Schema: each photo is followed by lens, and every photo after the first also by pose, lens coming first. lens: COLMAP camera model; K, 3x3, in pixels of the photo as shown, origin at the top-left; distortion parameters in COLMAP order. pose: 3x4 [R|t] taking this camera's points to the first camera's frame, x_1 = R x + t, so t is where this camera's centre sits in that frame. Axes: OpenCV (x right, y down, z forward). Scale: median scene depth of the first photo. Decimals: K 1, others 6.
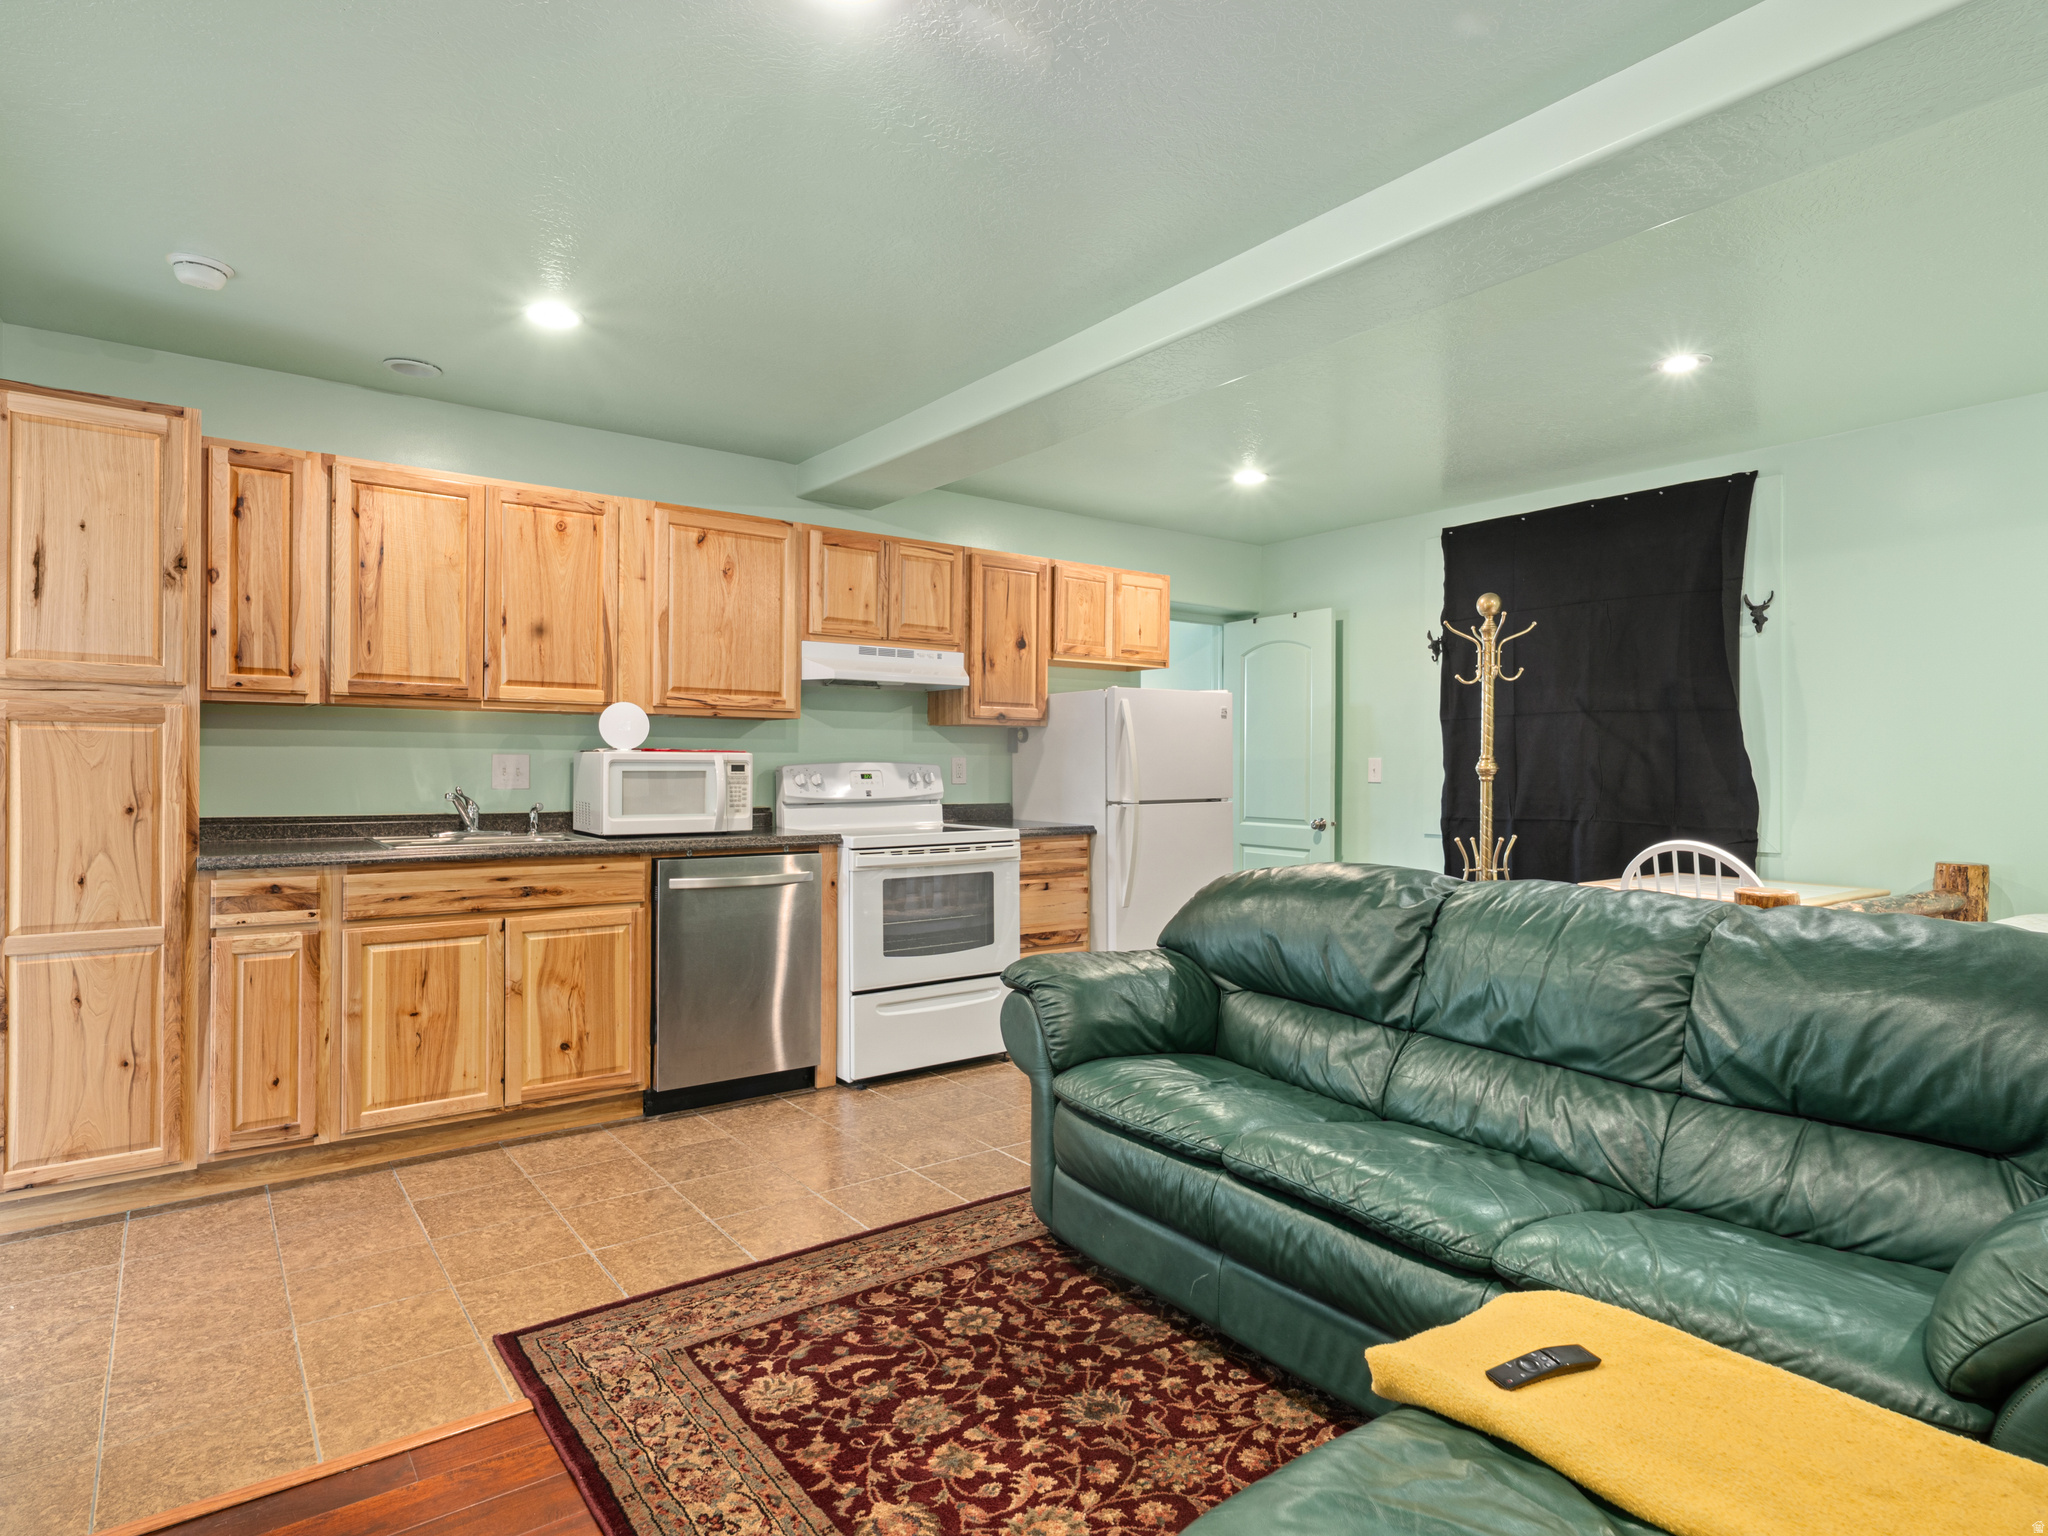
lens RADIAL K [[1126.3, 0, 950.6], [0, 1126.3, 764.4], [0, 0, 1]] dist [0.004843, -0.001312]
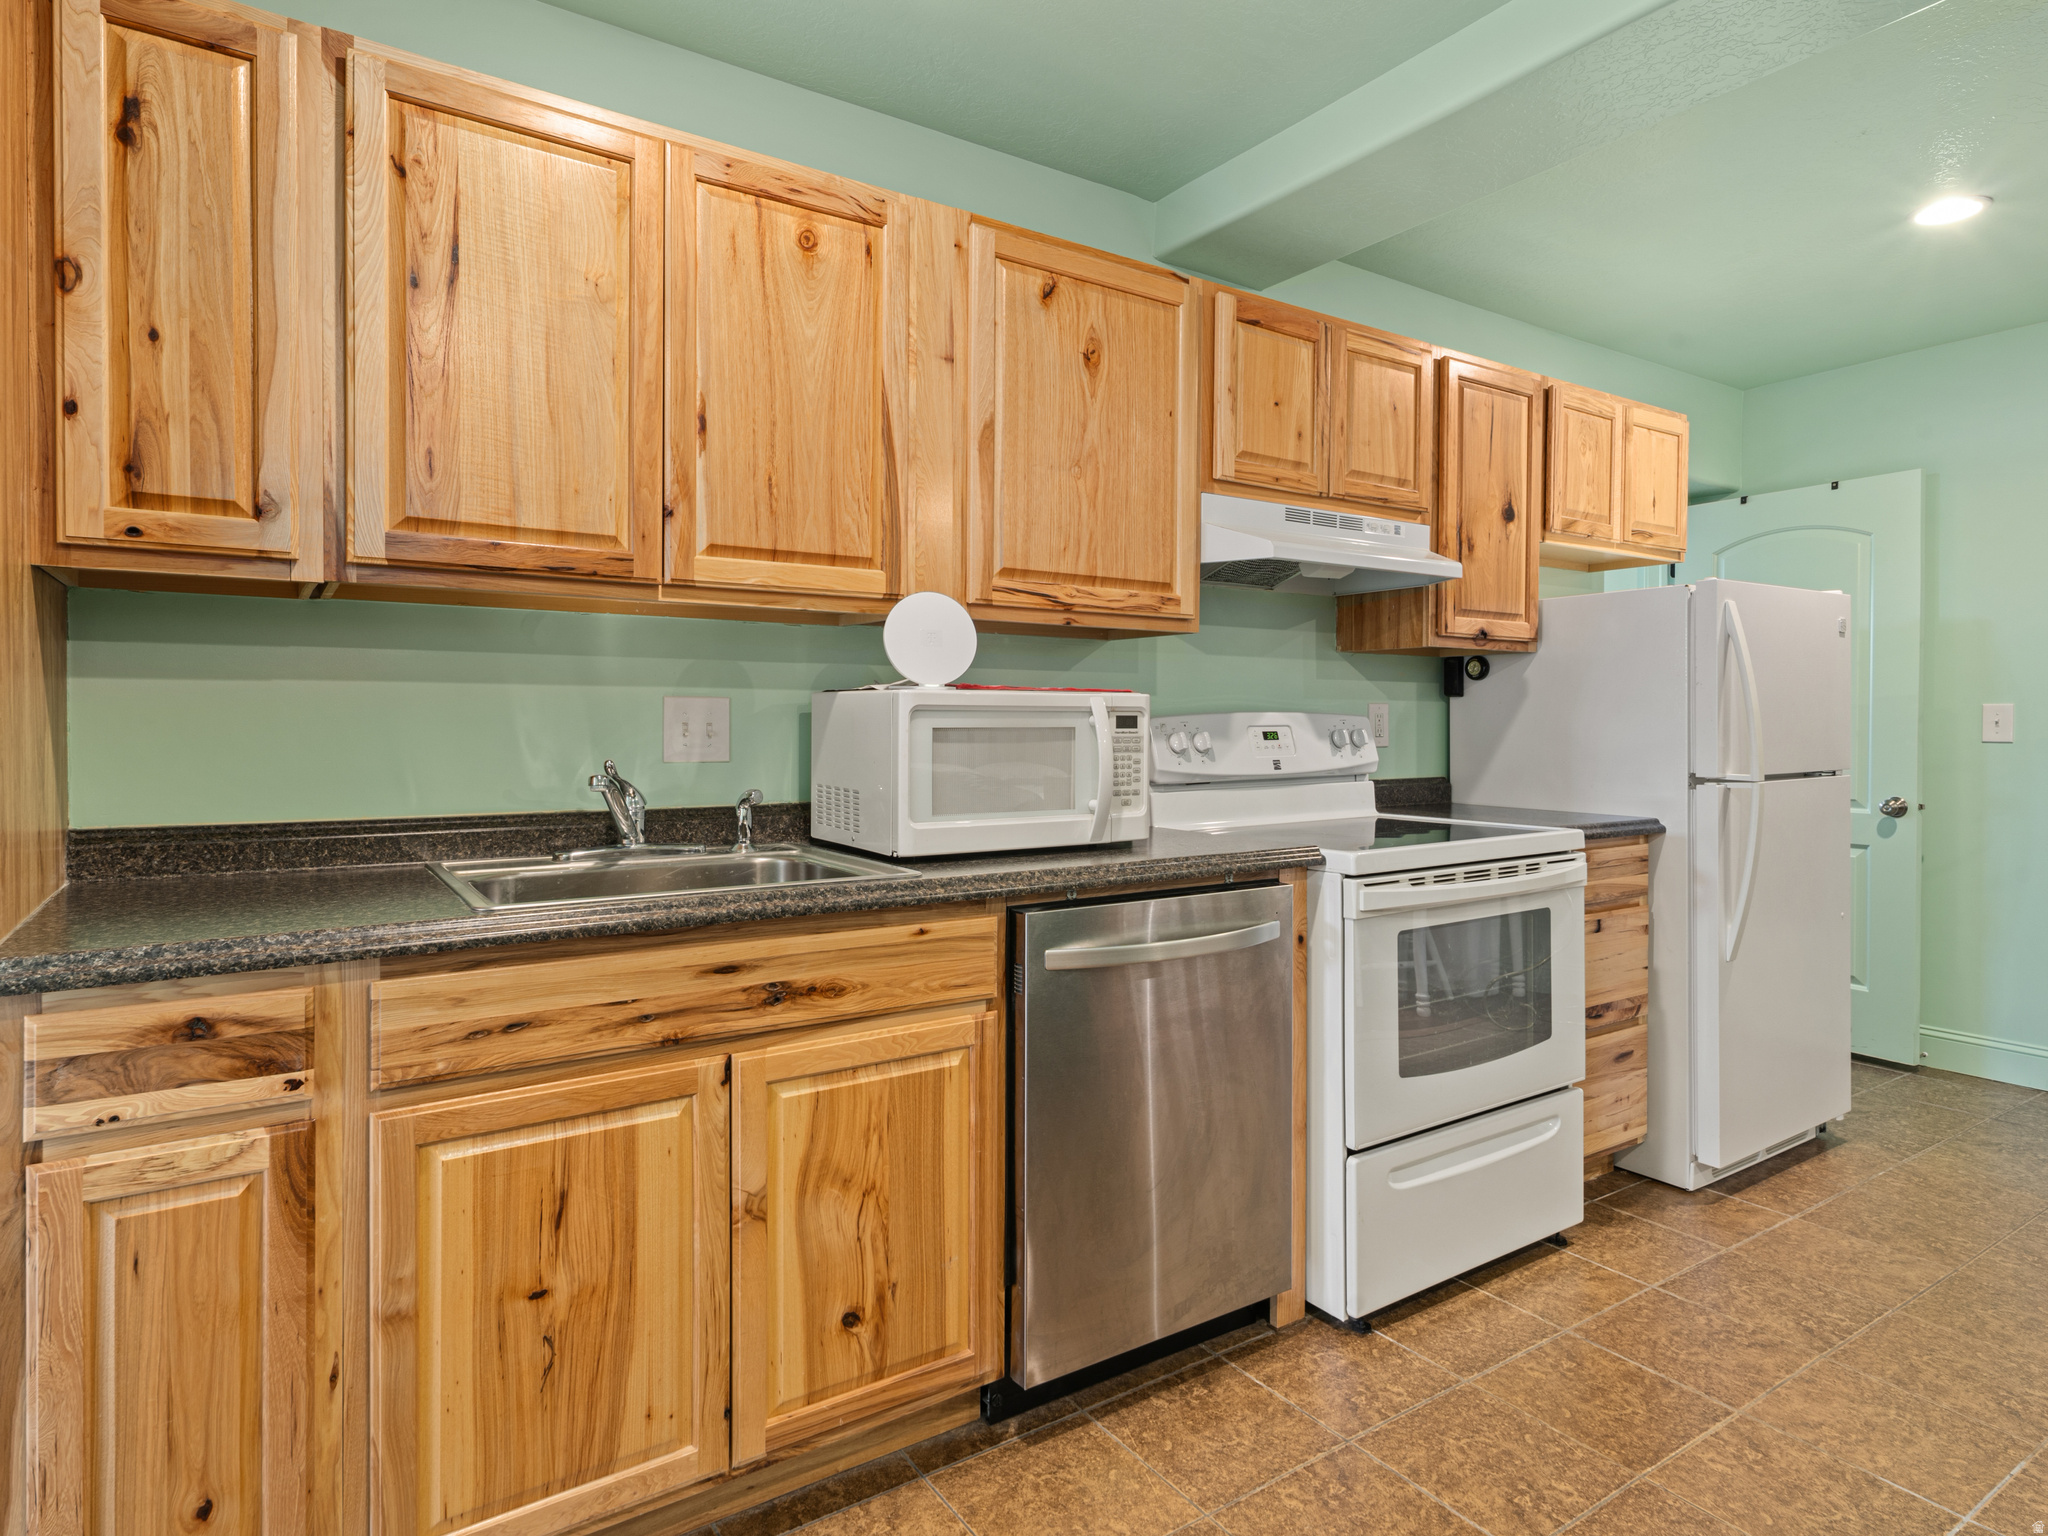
lens RADIAL K [[1126.3, 0, 987.1], [0, 1126.3, 730.3], [0, 0, 1]] dist [0.004843, -0.001312]
pose [[0.999682, -0.002654, -0.025092, -0.262498], [0.002891, 0.999951, 0.009418, 0.002265], [0.025066, -0.009488, 0.999641, 0.515866]]
